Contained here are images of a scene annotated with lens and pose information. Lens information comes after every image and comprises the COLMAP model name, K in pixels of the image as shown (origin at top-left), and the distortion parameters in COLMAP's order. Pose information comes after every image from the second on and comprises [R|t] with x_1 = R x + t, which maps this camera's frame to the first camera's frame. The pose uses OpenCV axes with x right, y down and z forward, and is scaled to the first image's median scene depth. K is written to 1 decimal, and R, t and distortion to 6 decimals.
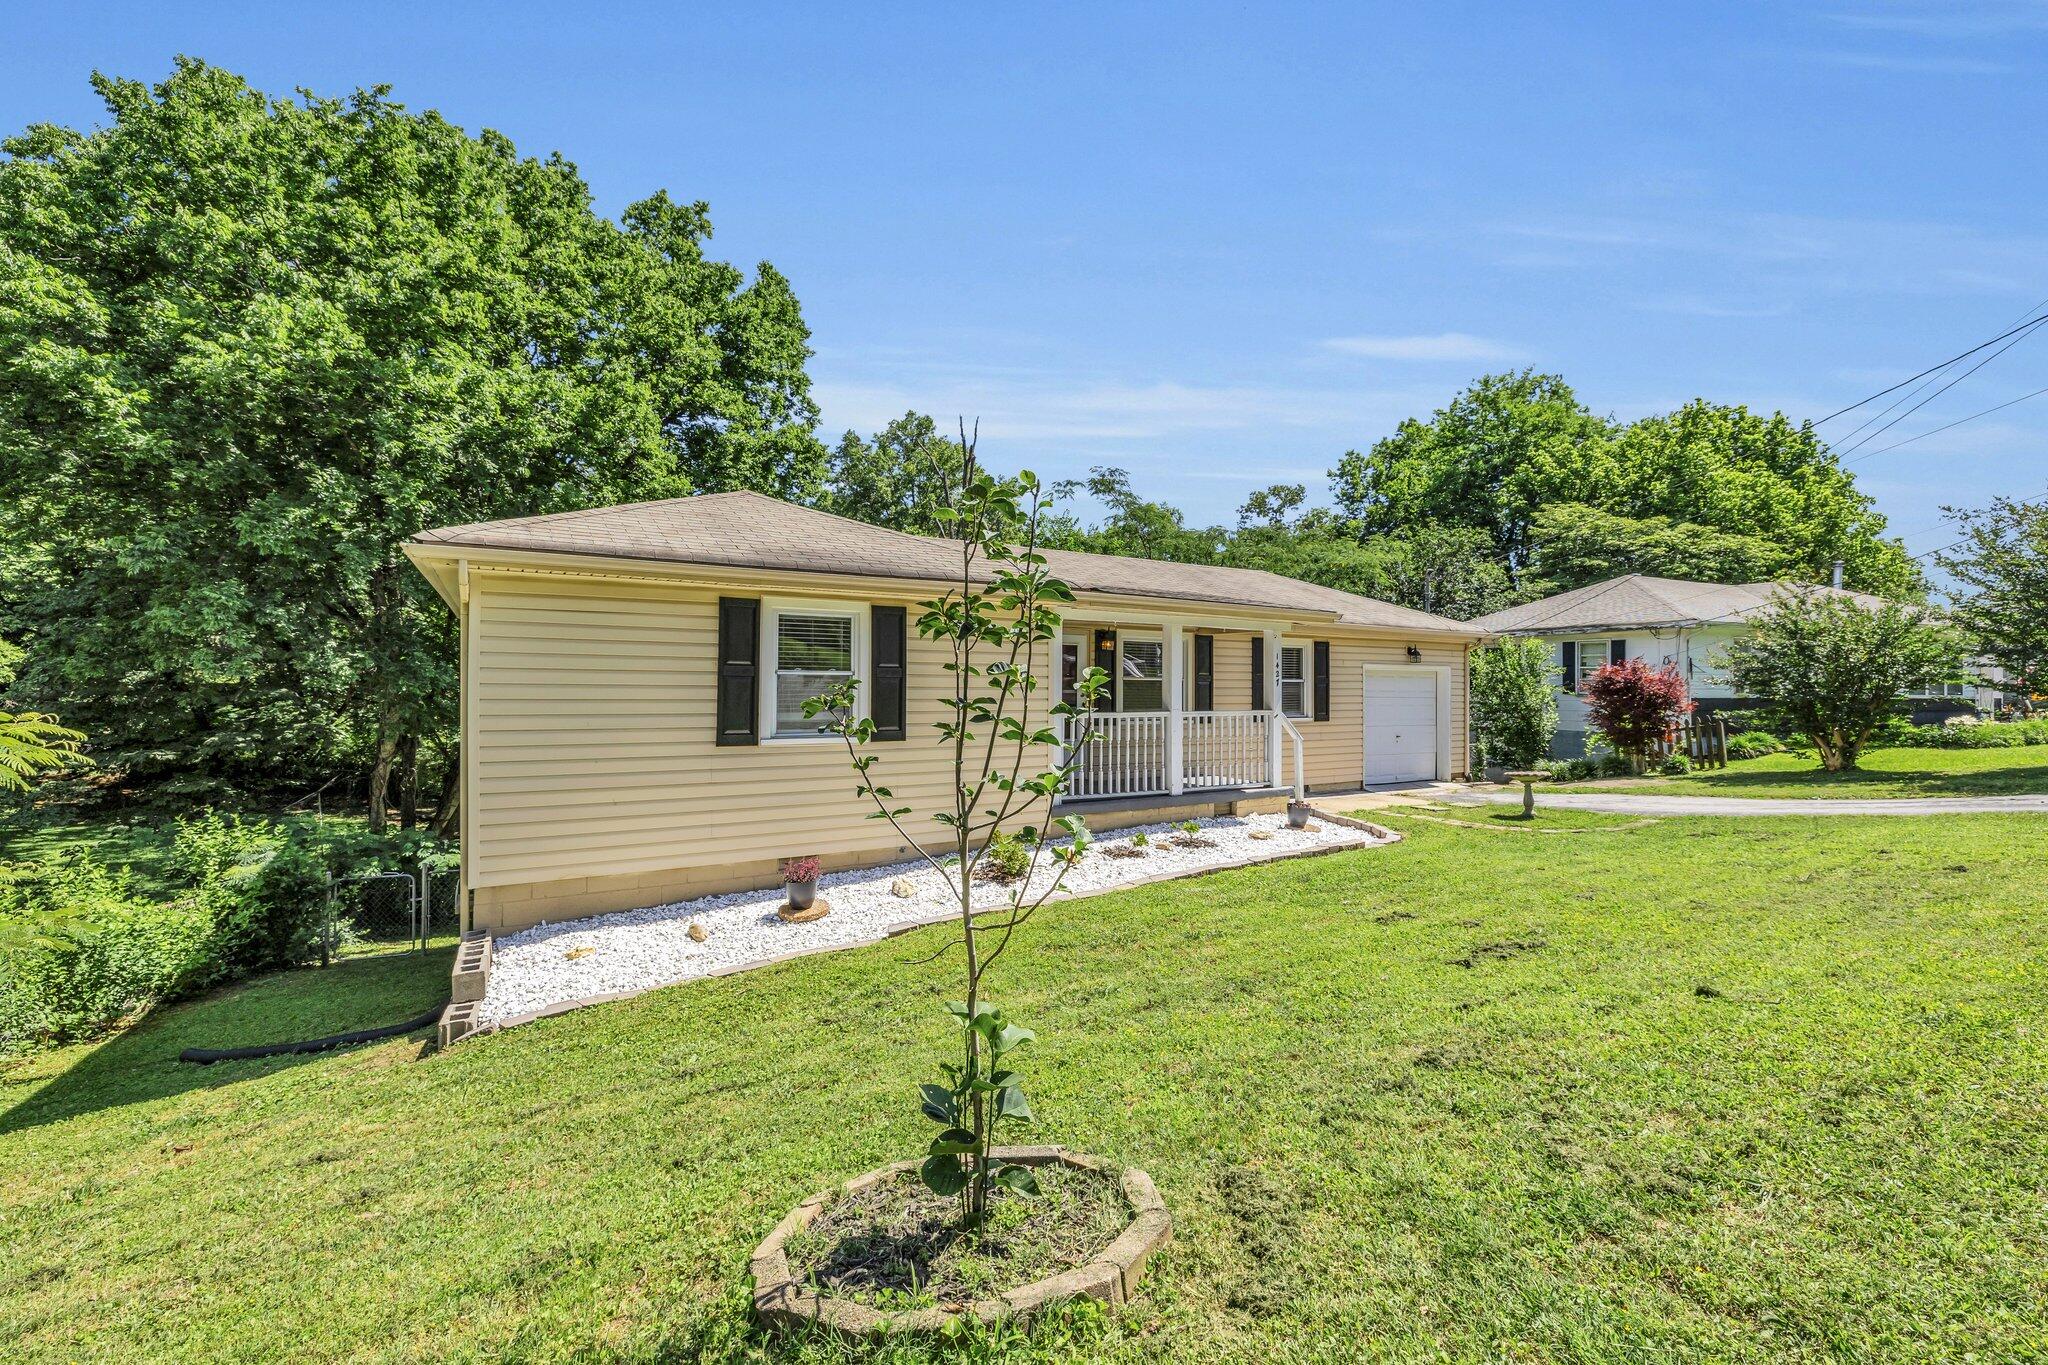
lens RADIAL K [[860.4, 0, 1024.0], [0, 860.4, 682.5], [0, 0, 1]] dist [-0.003304, 0.000370]
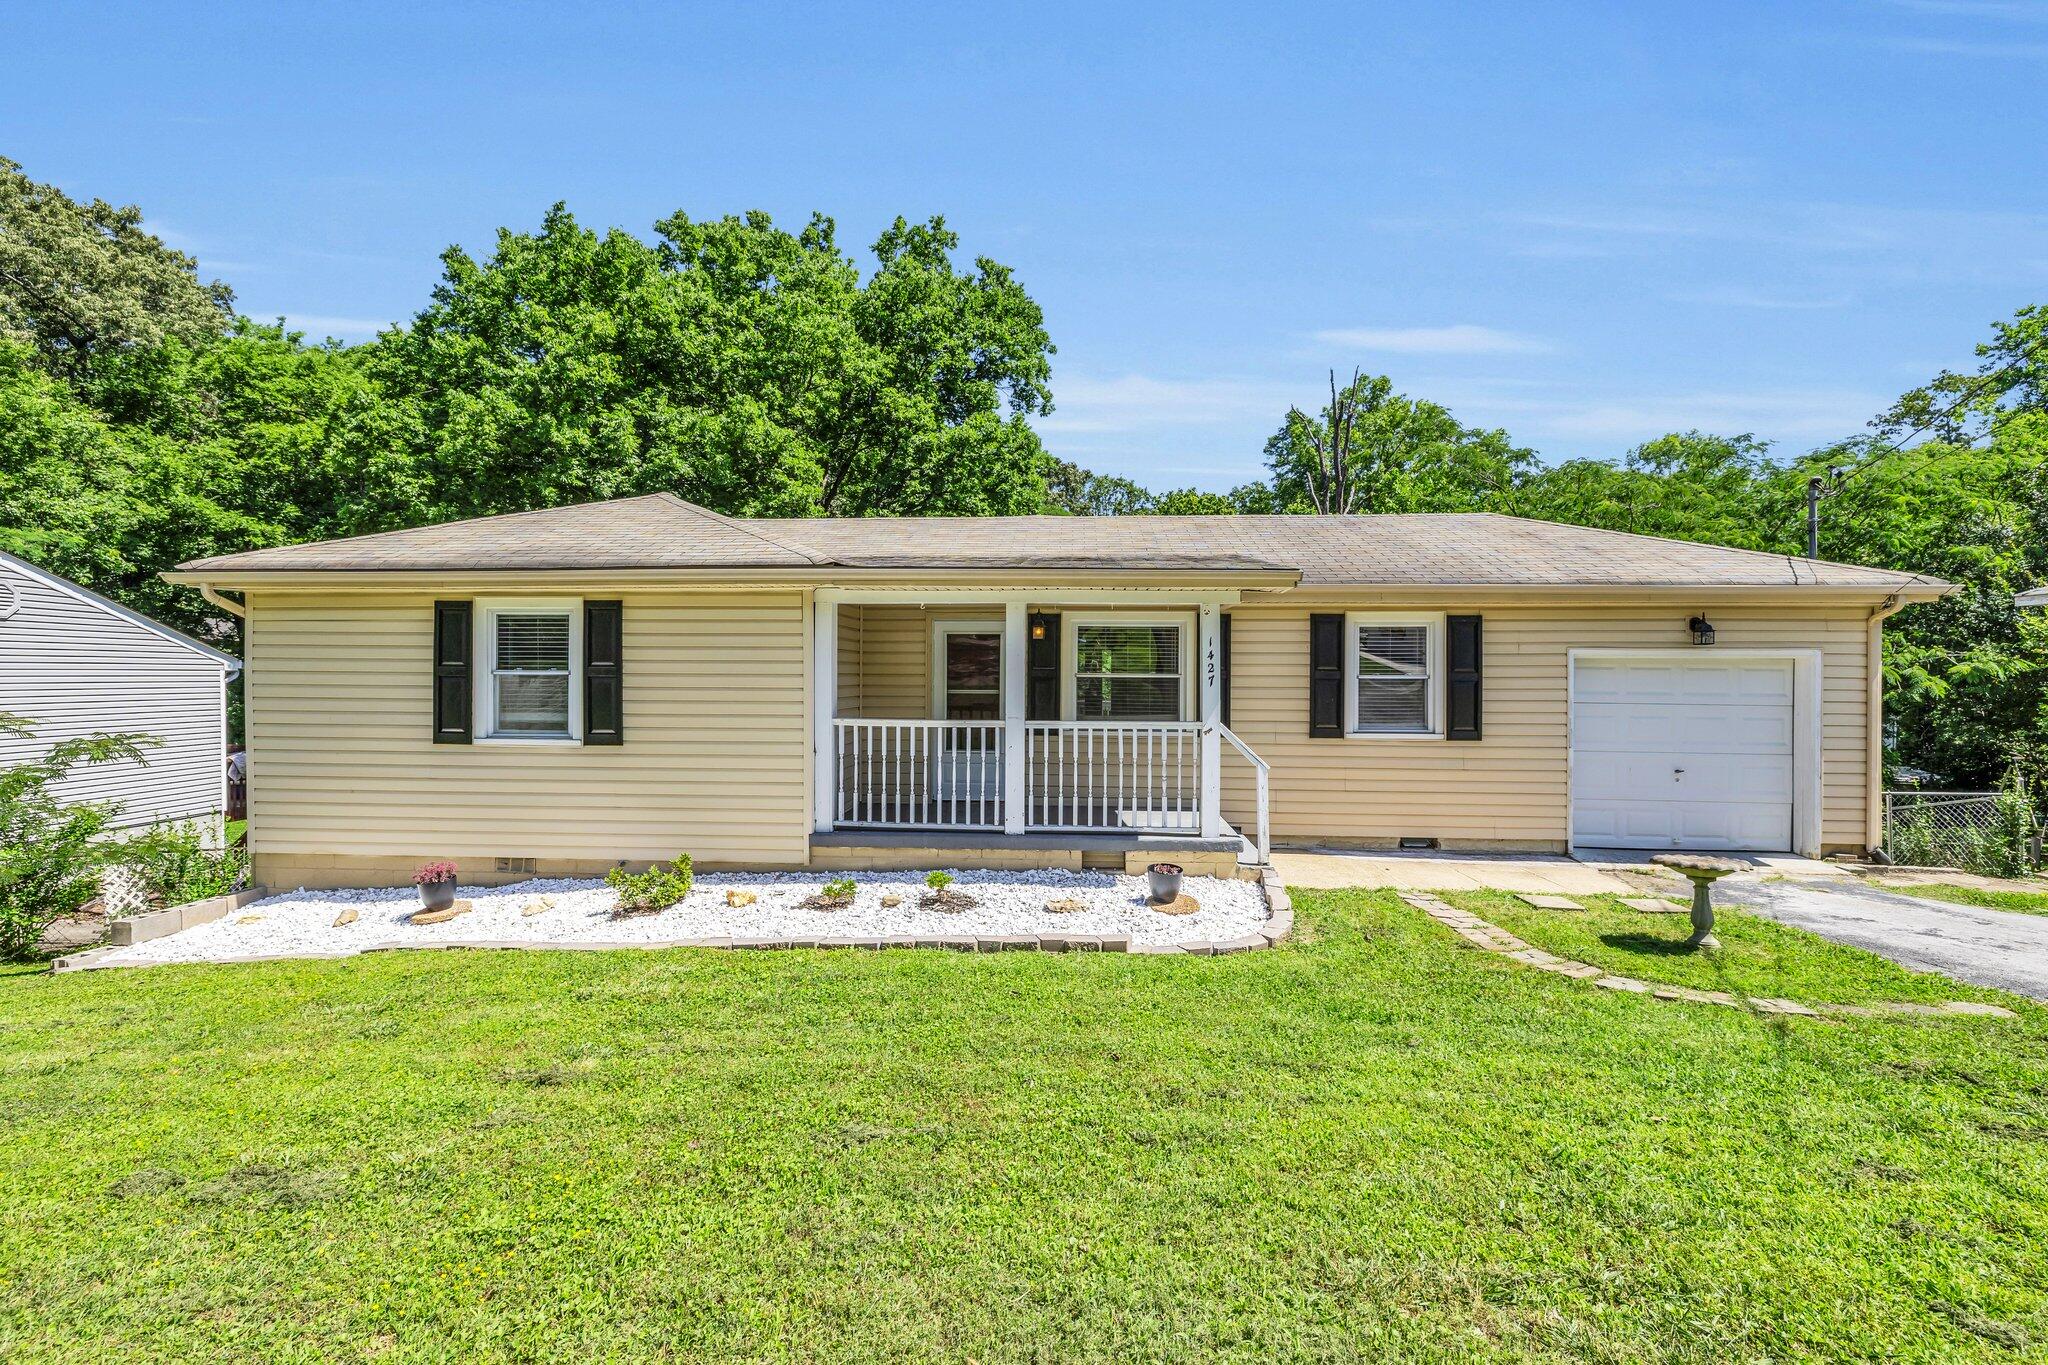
lens RADIAL K [[860.4, 0, 1024.0], [0, 860.4, 682.5], [0, 0, 1]] dist [-0.003304, 0.000370]
pose [[0.821215, 0.001149, -0.570618, 0.789447], [0.002819, 0.999978, 0.006070, -0.004440], [0.570612, -0.006593, 0.821193, 0.523151]]
